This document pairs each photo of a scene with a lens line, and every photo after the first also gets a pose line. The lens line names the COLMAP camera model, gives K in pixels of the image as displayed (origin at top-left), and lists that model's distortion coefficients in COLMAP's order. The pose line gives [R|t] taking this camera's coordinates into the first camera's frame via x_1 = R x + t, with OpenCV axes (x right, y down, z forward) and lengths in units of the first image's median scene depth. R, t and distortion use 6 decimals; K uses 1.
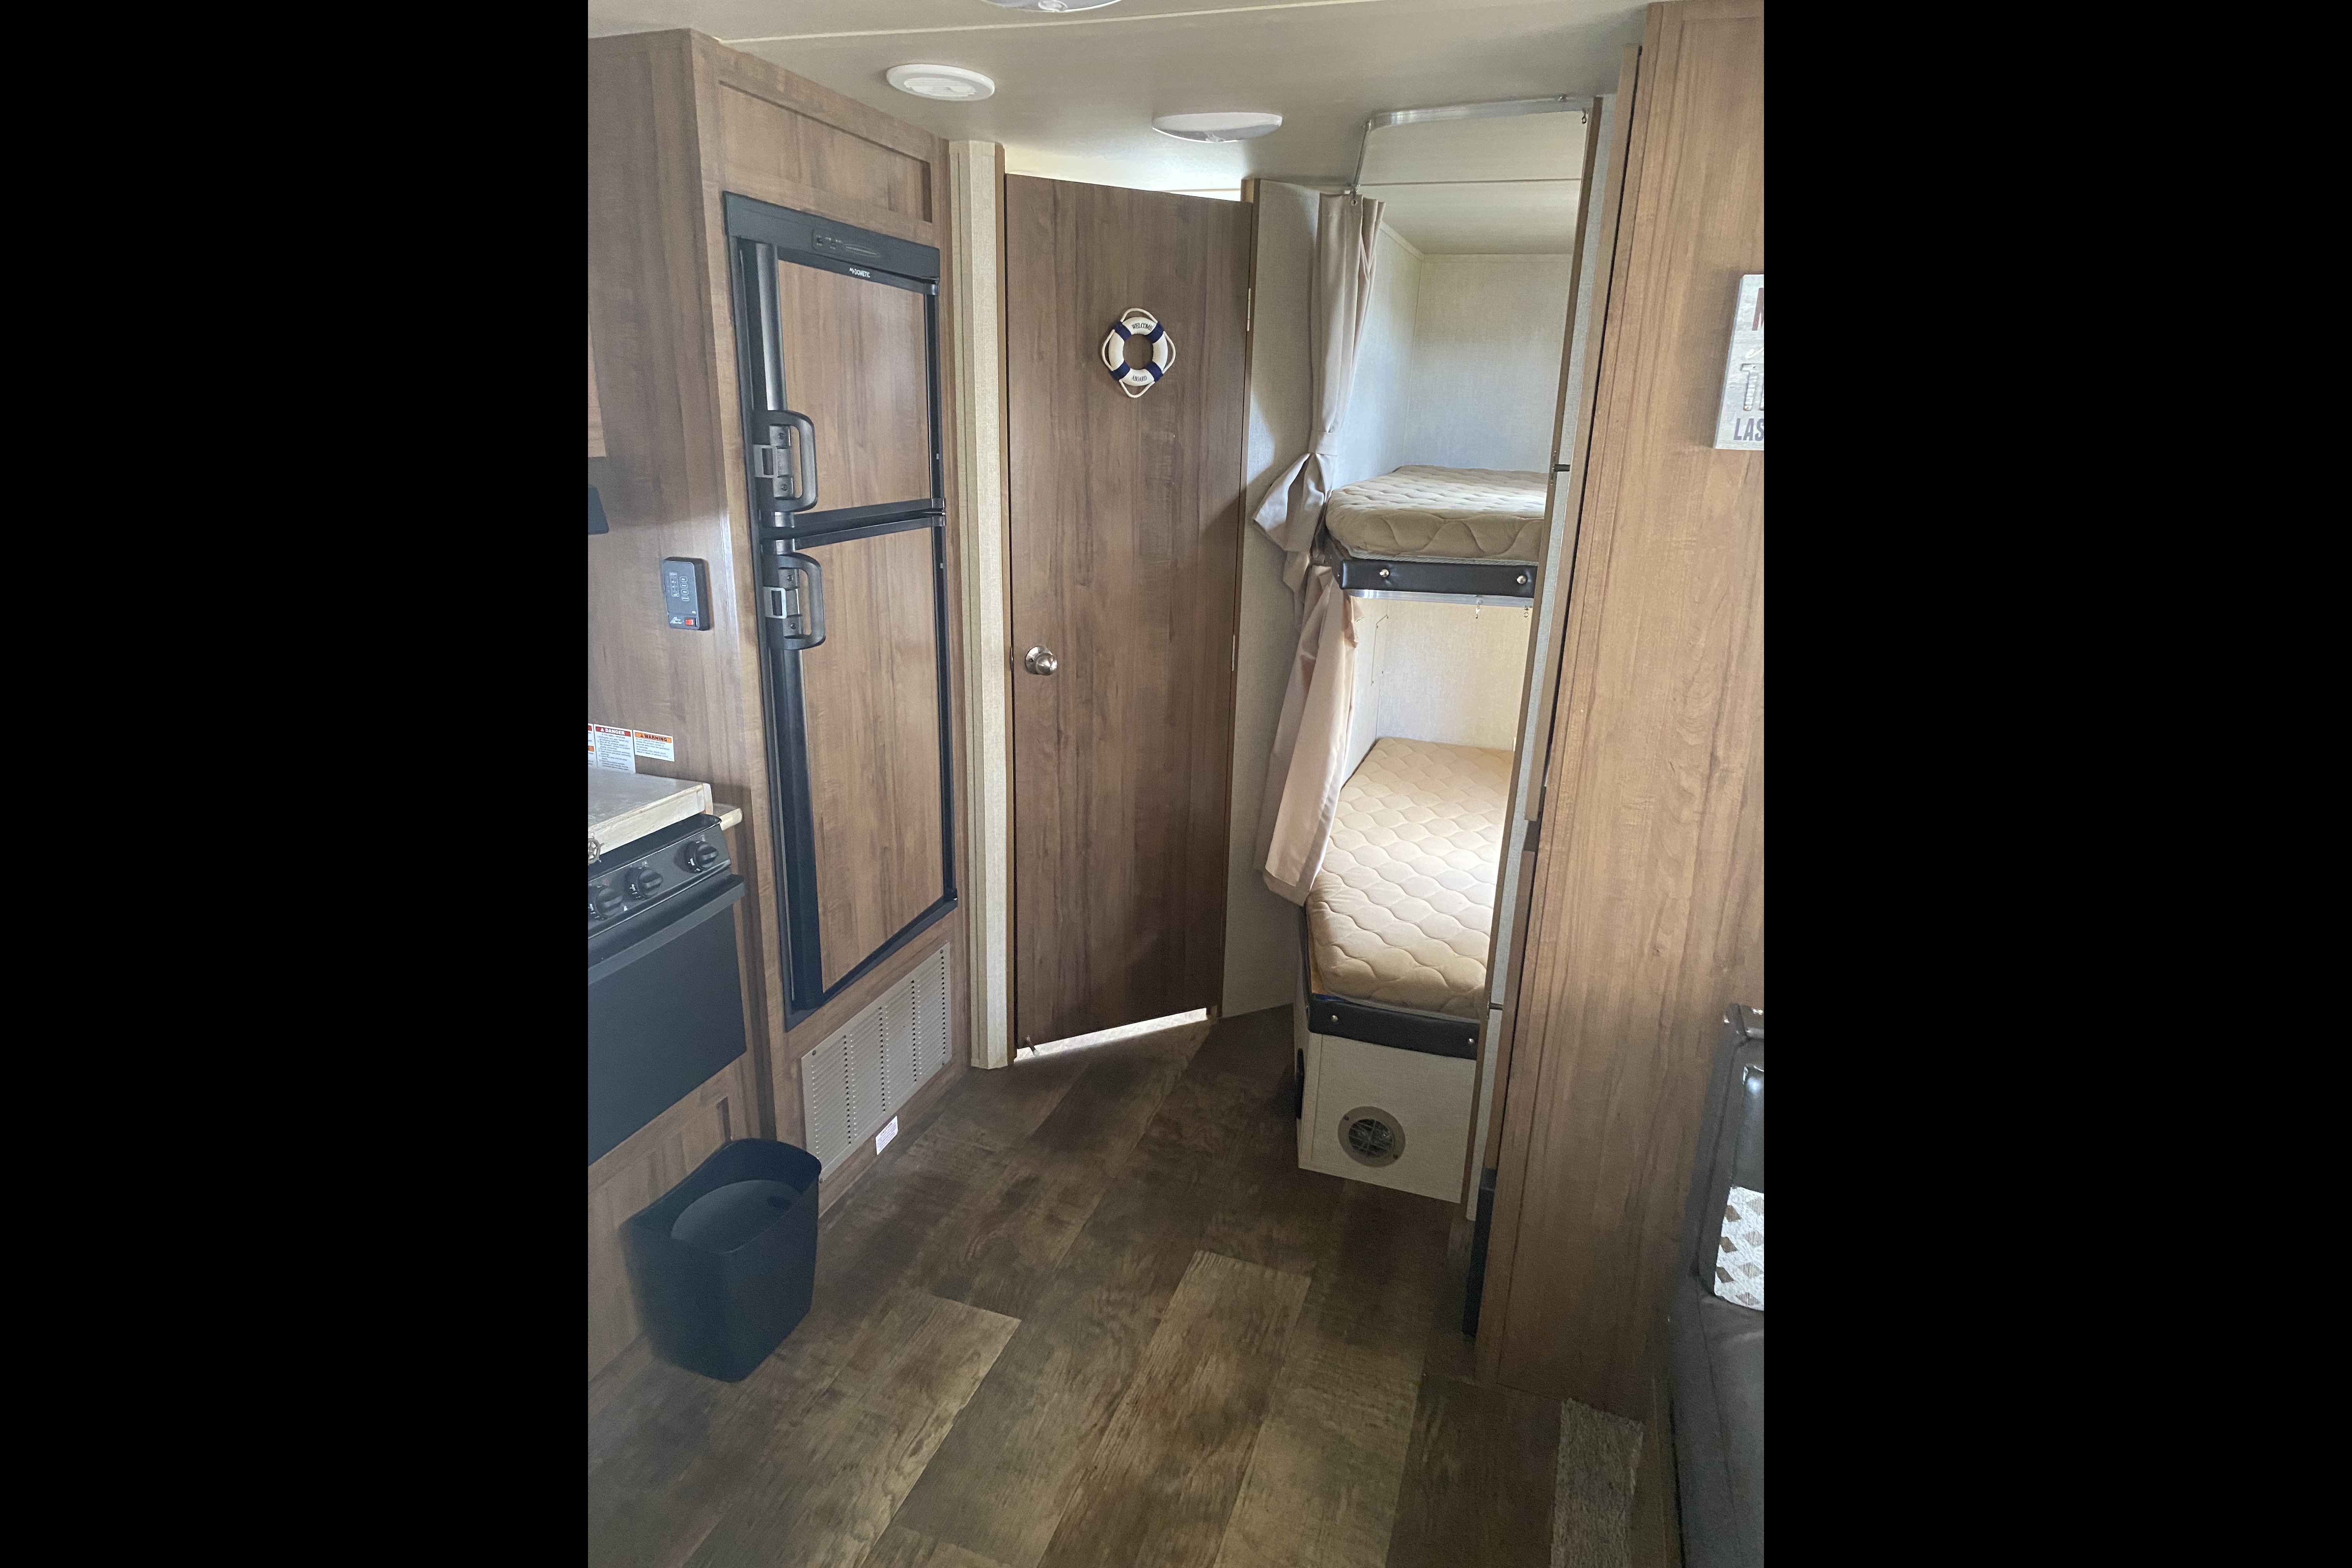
lens RADIAL K [[1207.1, 0, 1174.8], [0, 1207.1, 791.0], [0, 0, 1]] dist [0.014897, -0.011057]
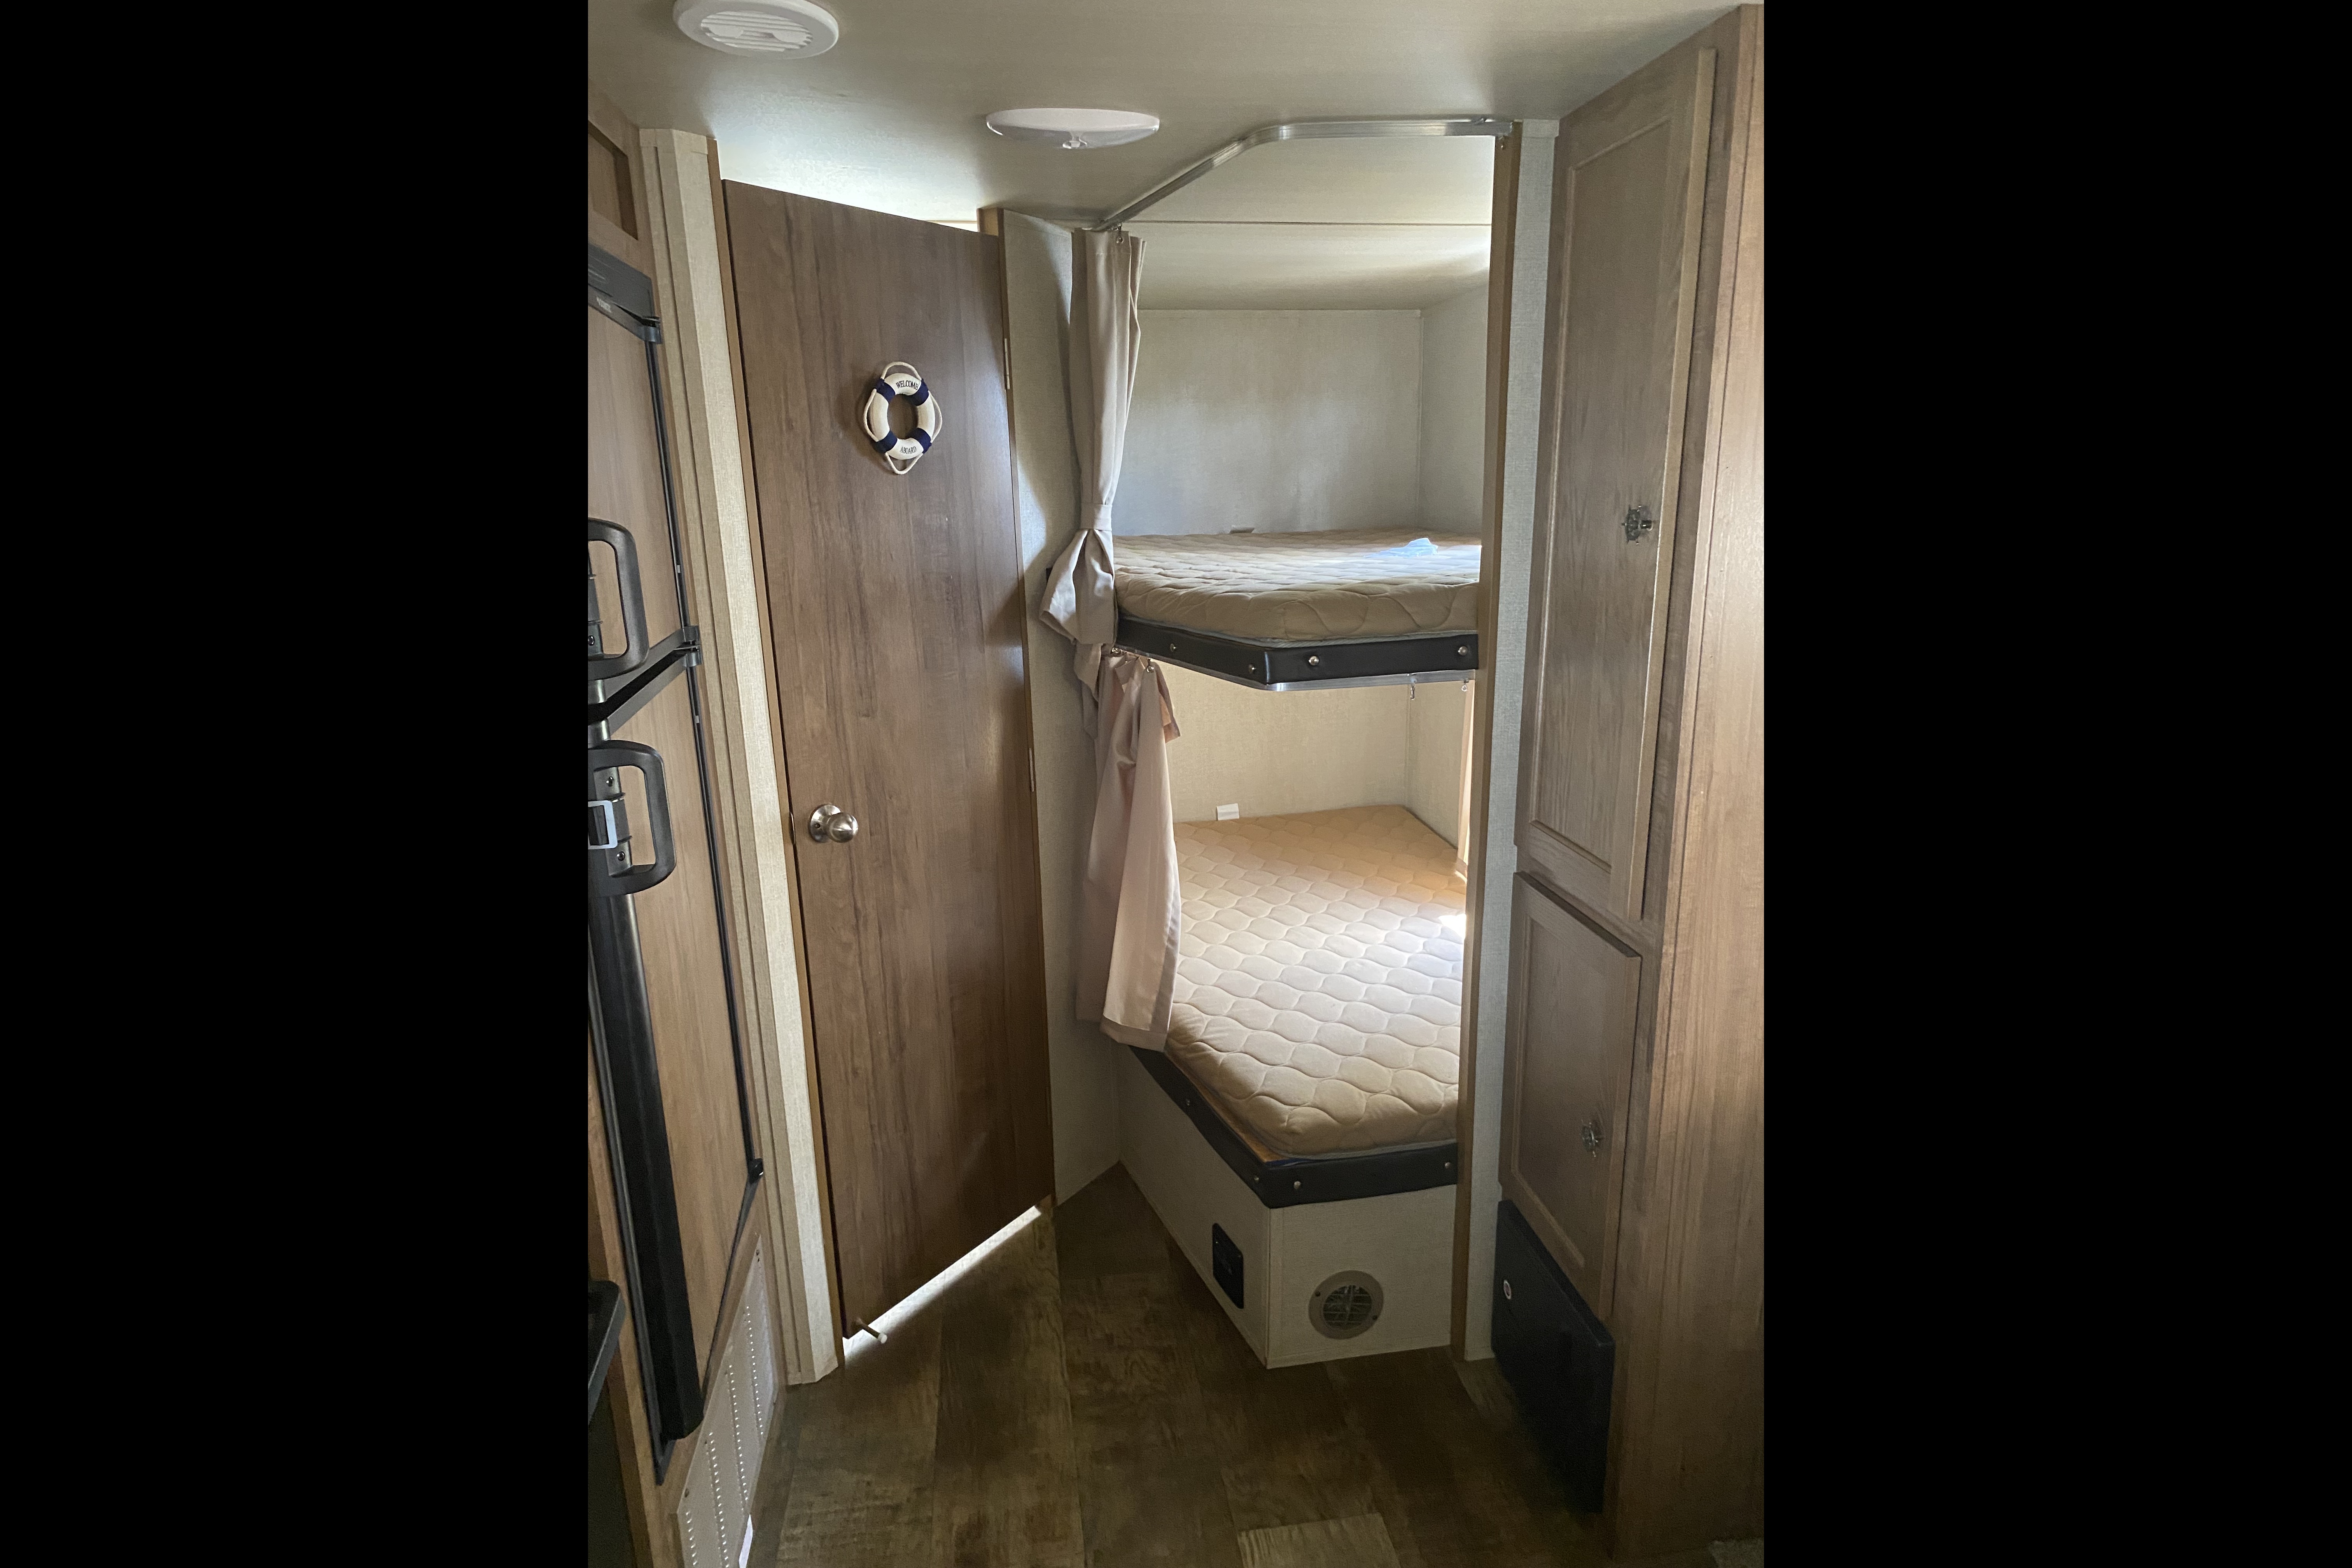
lens RADIAL K [[1207.1, 0, 1180.7], [0, 1207.1, 791.8], [0, 0, 1]] dist [0.014897, -0.011057]
pose [[0.884540, -0.161968, 0.437442, -0.246680], [0.184243, 0.982843, -0.008644, -0.082607], [-0.428537, 0.088241, 0.899205, 0.235002]]
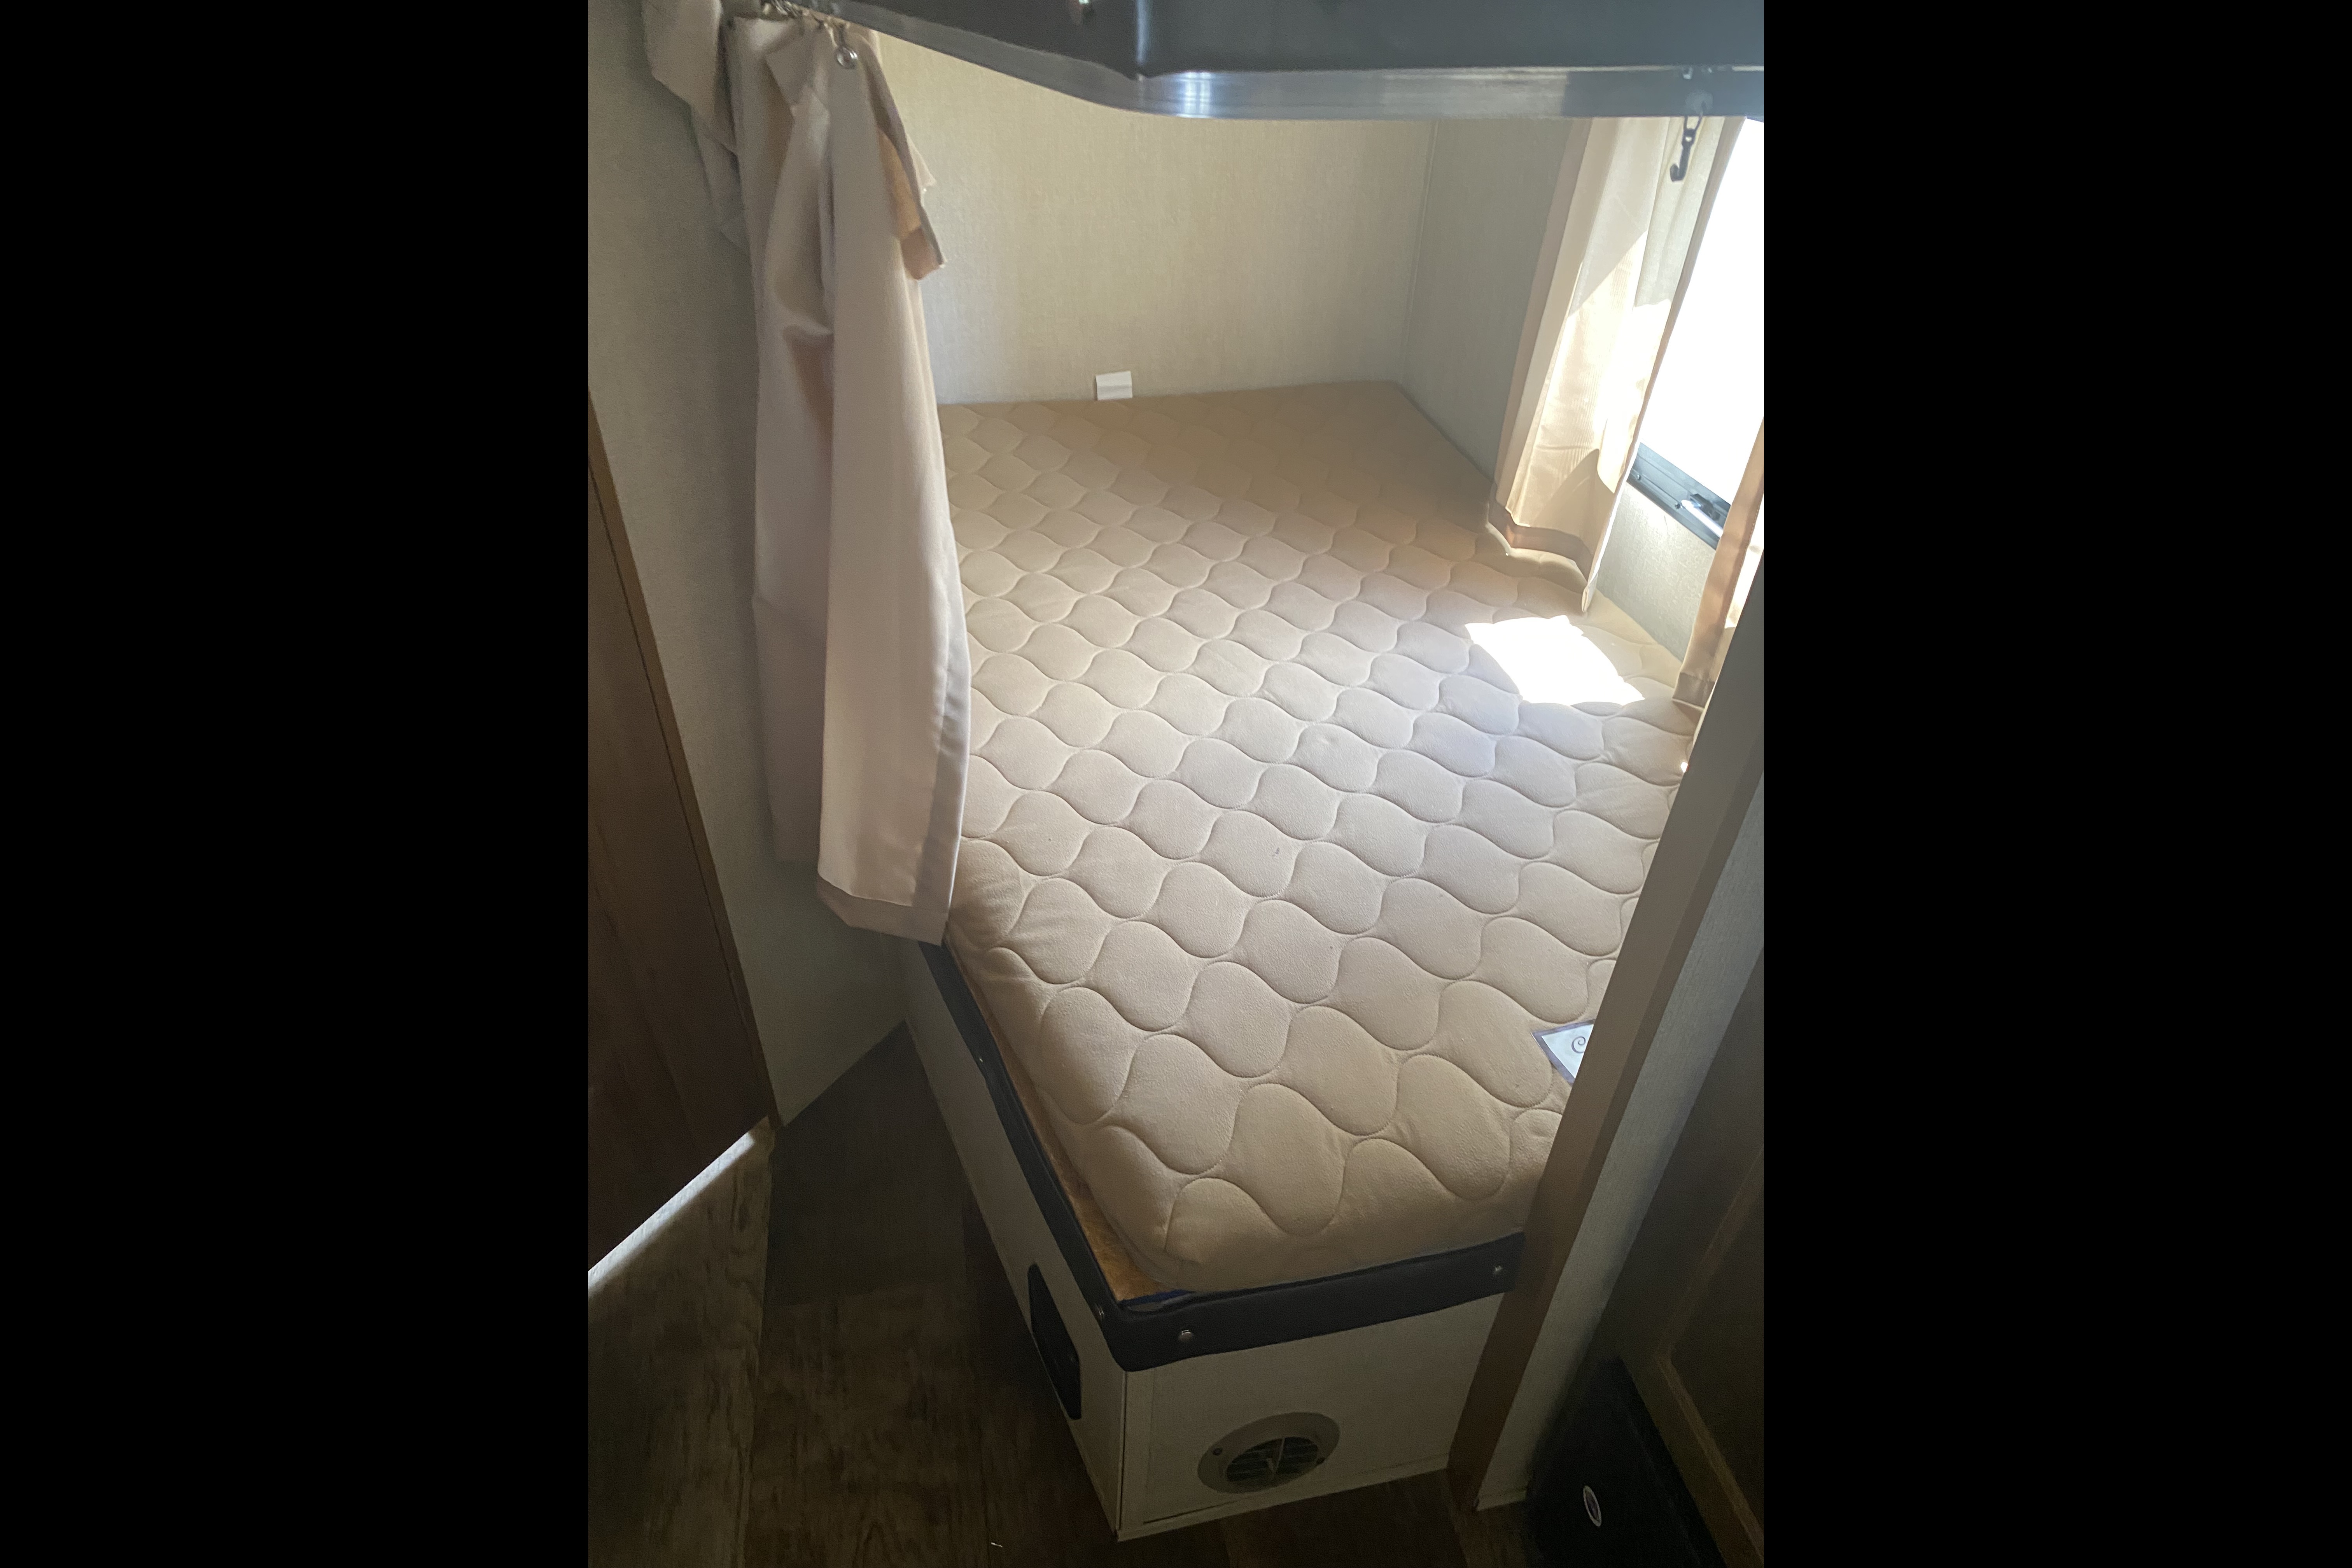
lens RADIAL K [[1207.1, 0, 1195.6], [0, 1207.1, 808.5], [0, 0, 1]] dist [0.014897, -0.011057]
pose [[0.856463, -0.305367, 0.416200, 0.020922], [0.137000, 0.911812, 0.387079, -0.113896], [-0.497697, -0.274499, 0.822768, 0.670947]]
